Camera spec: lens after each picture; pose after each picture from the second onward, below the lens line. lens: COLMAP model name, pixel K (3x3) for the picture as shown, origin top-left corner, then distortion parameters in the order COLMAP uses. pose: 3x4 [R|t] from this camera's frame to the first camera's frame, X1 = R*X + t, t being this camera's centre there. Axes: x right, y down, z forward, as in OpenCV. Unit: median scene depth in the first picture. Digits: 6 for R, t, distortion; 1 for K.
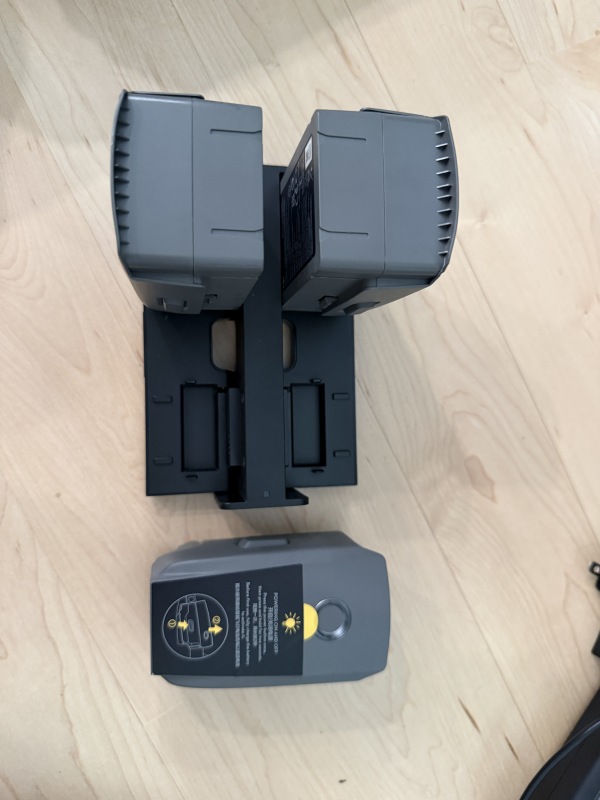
lens RADIAL K [[587.1, 0, 289.3], [0, 587.1, 398.6], [0, 0, 1]] dist [-0.019869, -0.009576]
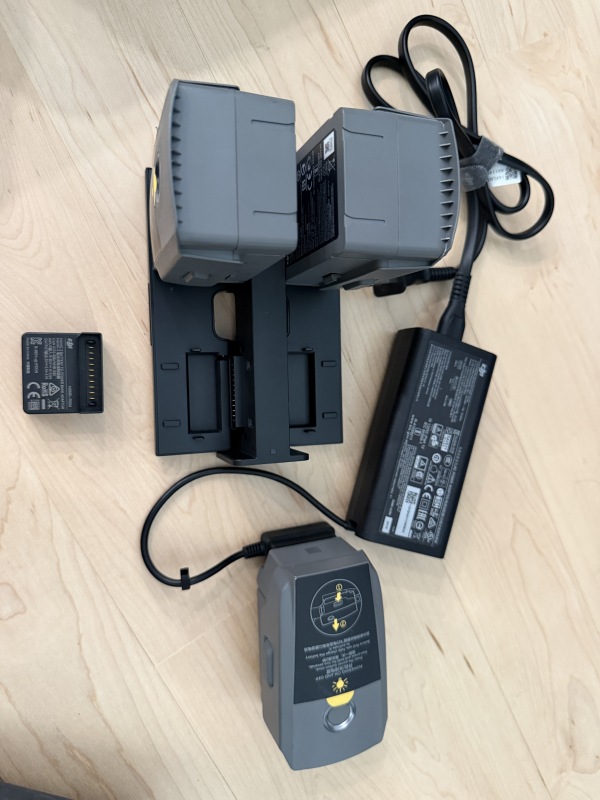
lens RADIAL K [[587.1, 0, 289.3], [0, 587.1, 398.6], [0, 0, 1]] dist [-0.019869, -0.009576]
pose [[0.990116, -0.012731, 0.139670, -0.149427], [0.005035, 0.998456, 0.055322, 0.002134], [-0.140159, -0.054072, 0.988651, -0.089466]]
